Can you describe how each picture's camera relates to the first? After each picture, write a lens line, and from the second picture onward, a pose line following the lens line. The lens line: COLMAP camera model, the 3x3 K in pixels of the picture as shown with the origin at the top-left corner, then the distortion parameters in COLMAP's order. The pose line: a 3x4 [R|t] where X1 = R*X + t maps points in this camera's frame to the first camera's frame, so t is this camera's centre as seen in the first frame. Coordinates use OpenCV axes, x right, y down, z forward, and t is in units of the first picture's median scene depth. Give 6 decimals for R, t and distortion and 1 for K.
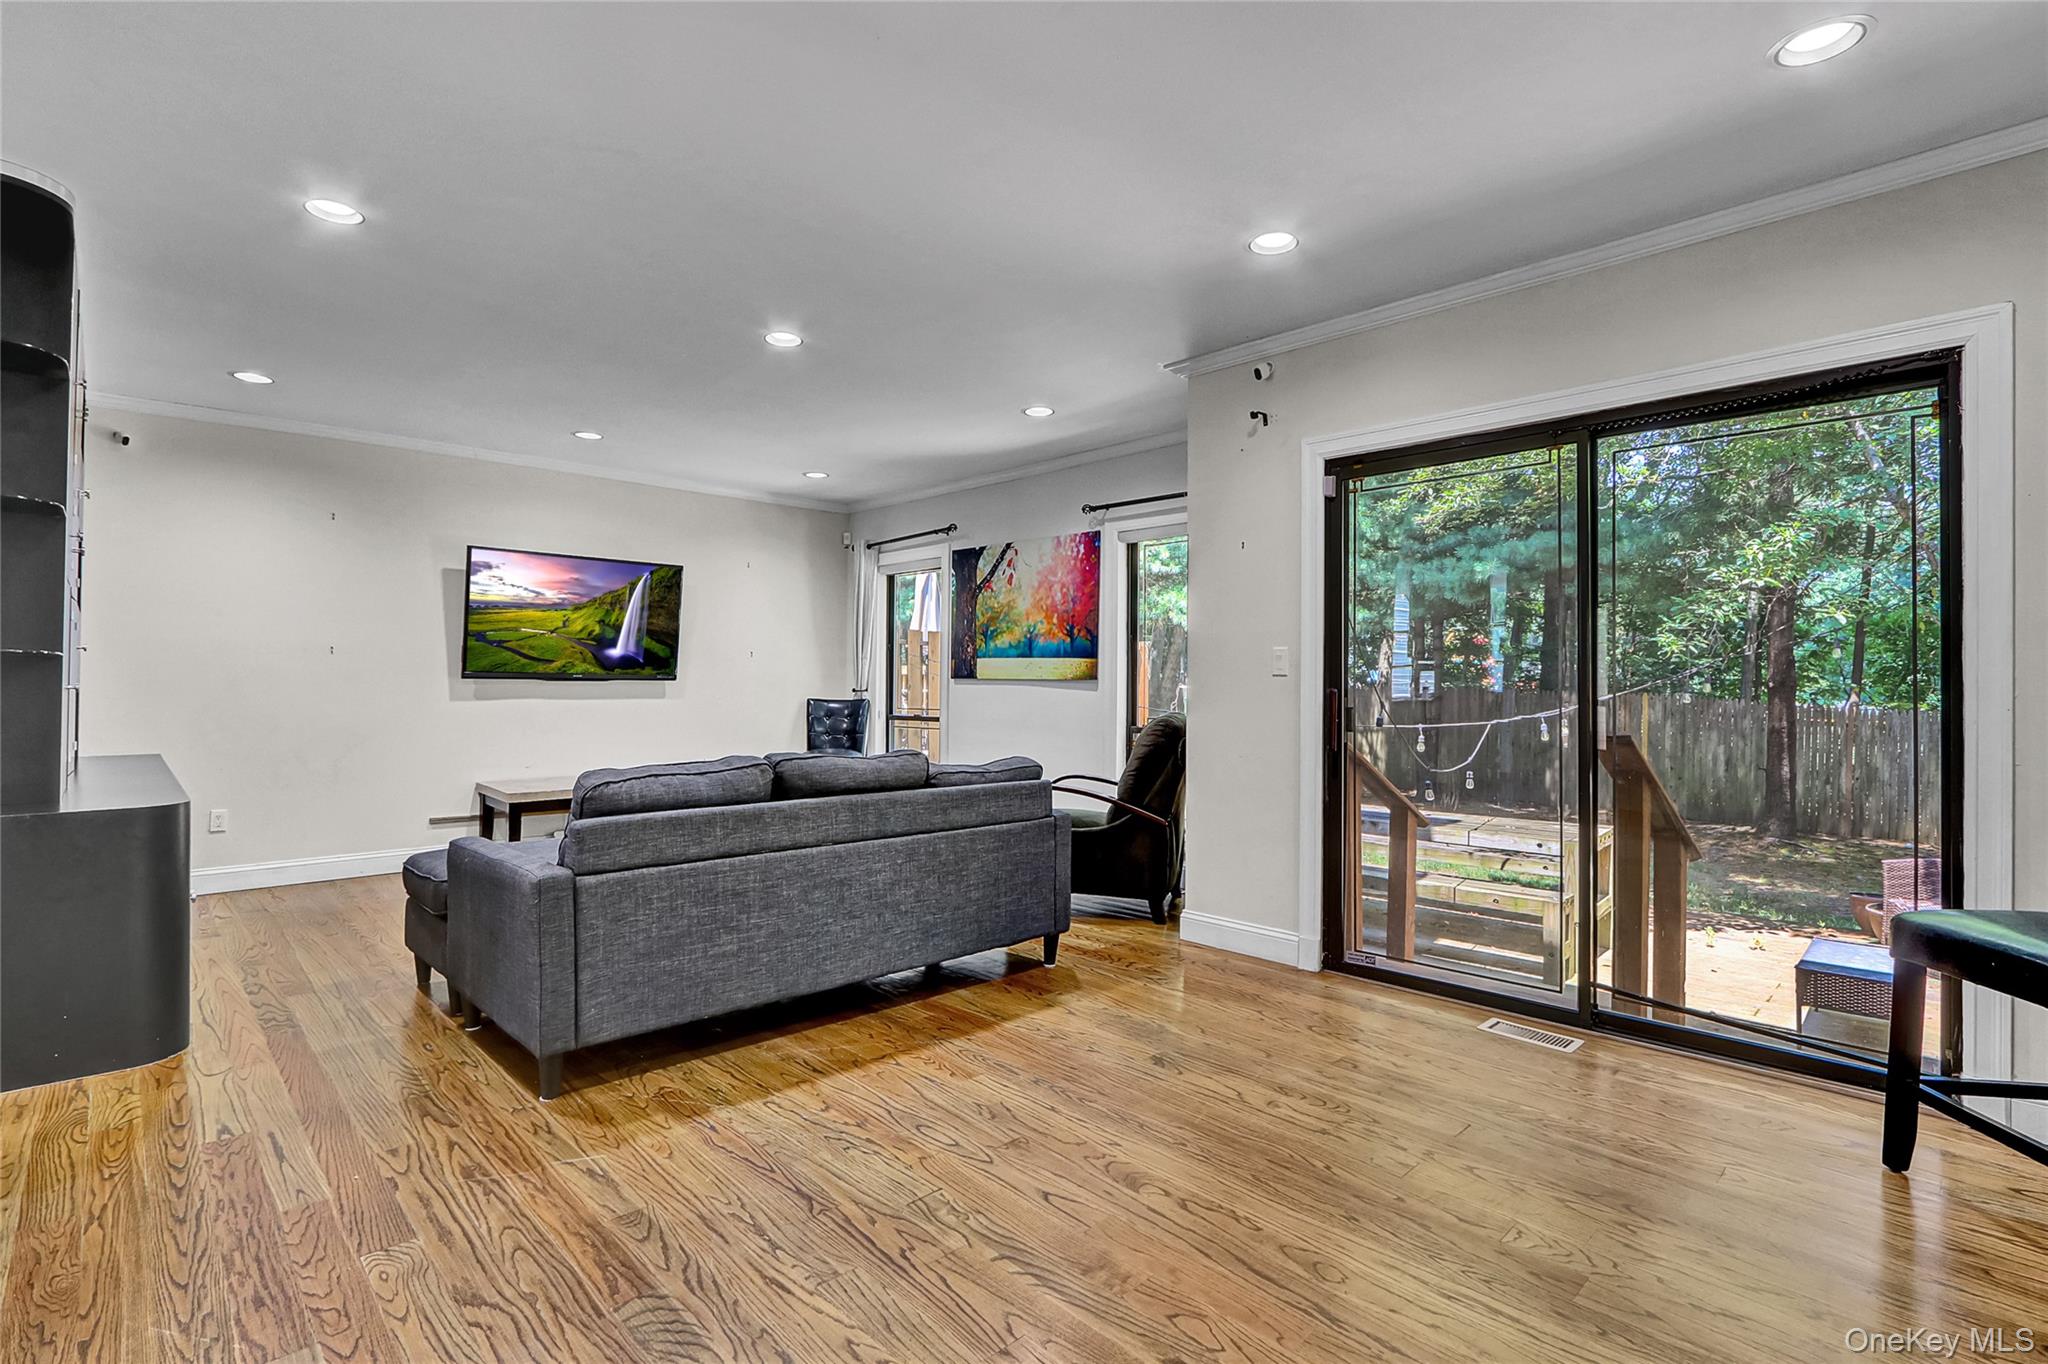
lens RADIAL K [[959.9, 0, 1020.7], [0, 959.9, 679.6], [0, 0, 1]] dist [-0.006088, 0.000107]
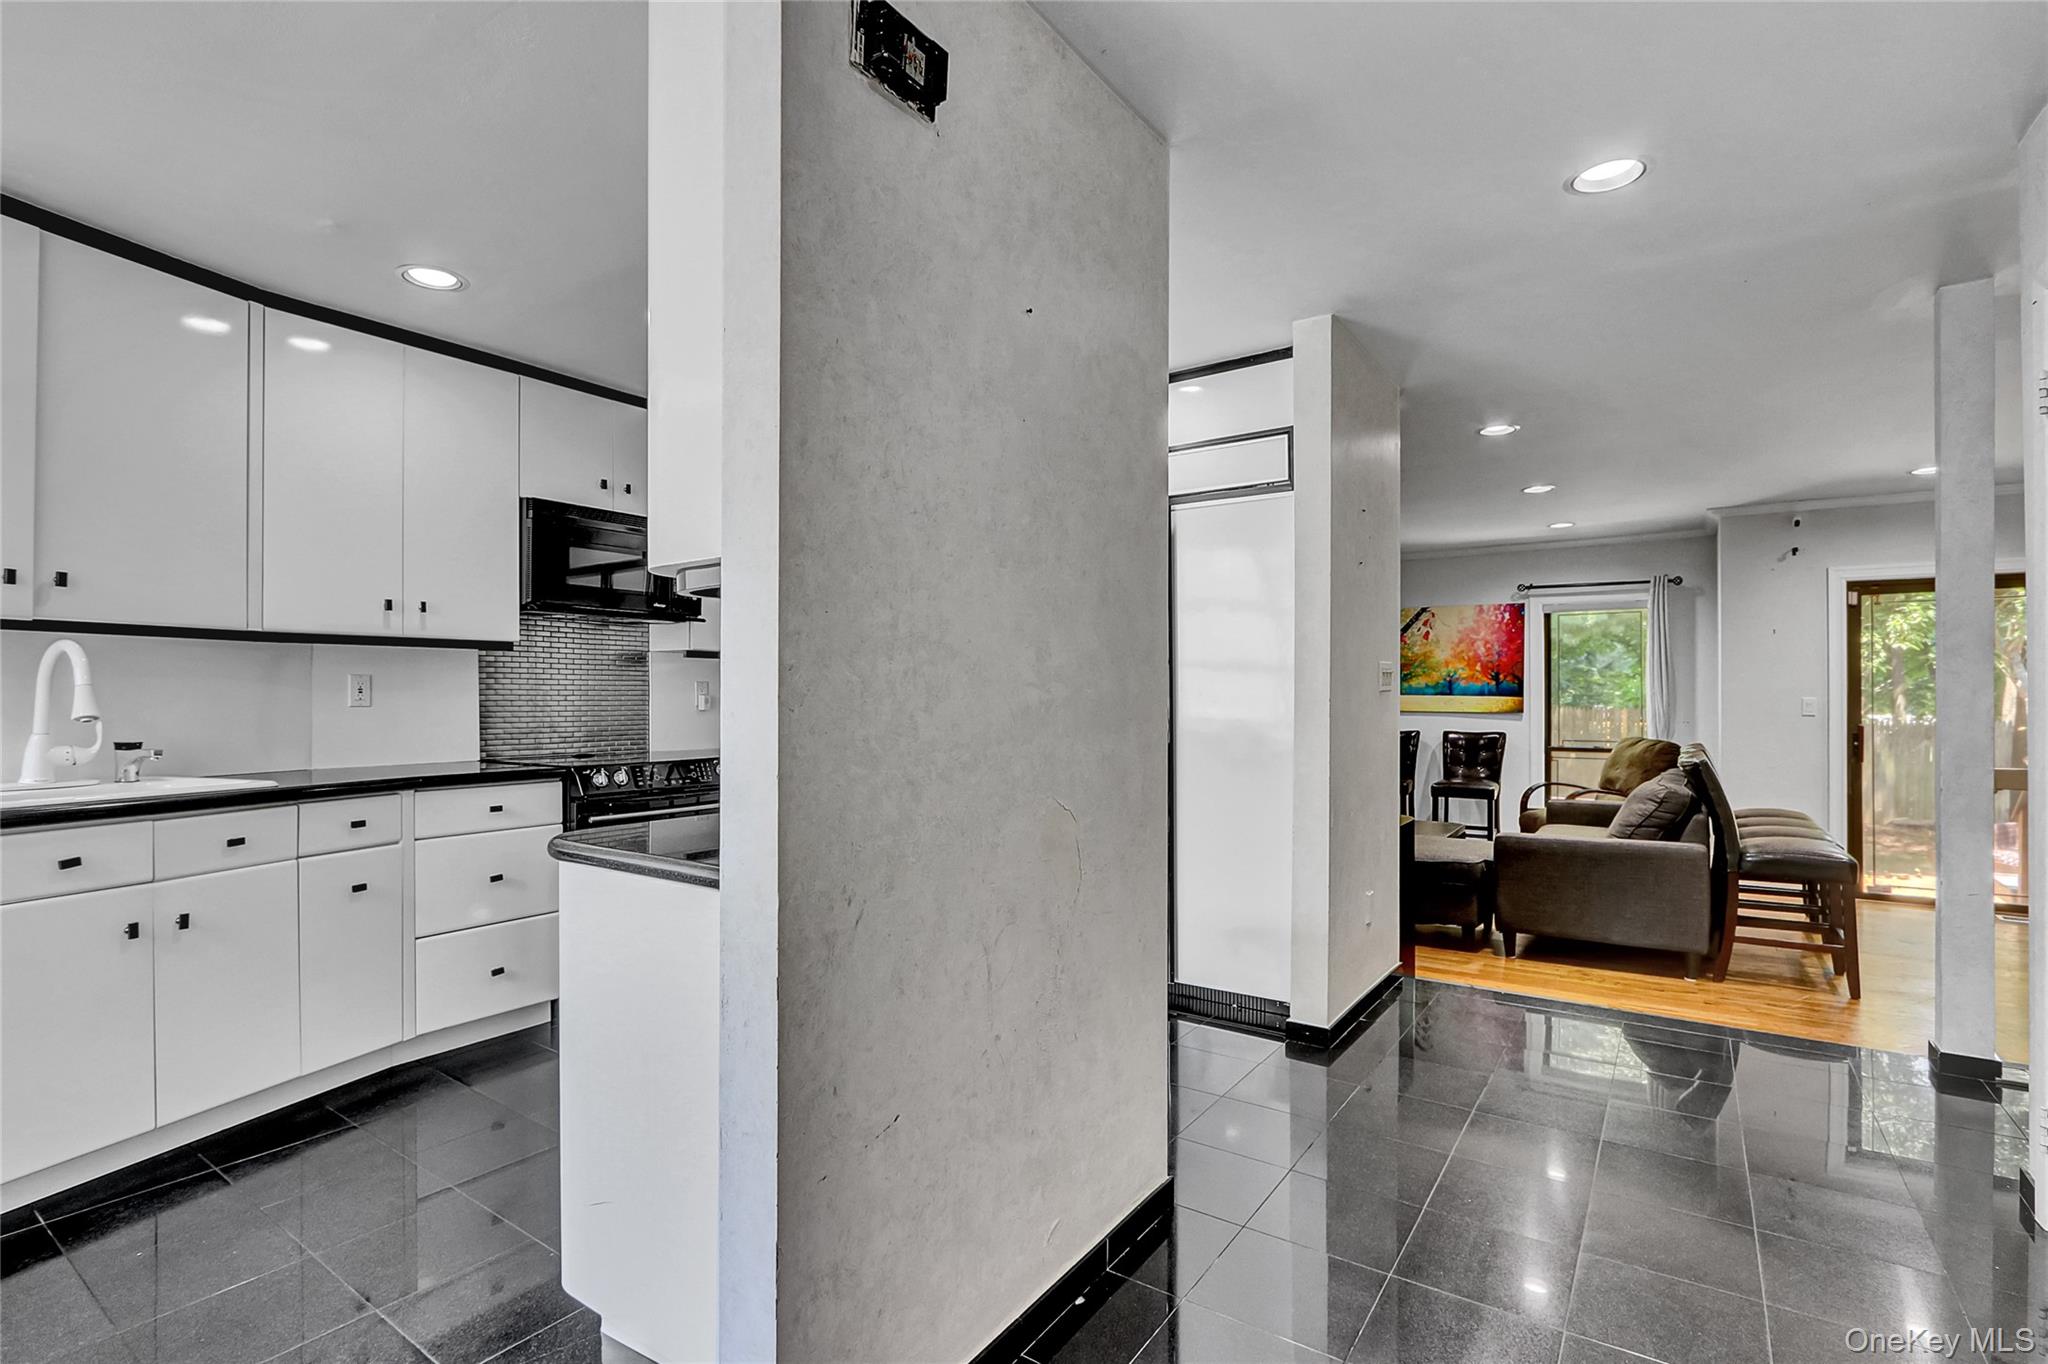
lens RADIAL K [[959.9, 0, 1016.7], [0, 959.9, 683.6], [0, 0, 1]] dist [-0.006088, 0.000107]
pose [[0.978254, 0.001420, 0.207405, -0.885840], [0.000435, 0.999960, -0.008898, -0.028854], [-0.207410, 0.008795, 0.978215, -0.176441]]
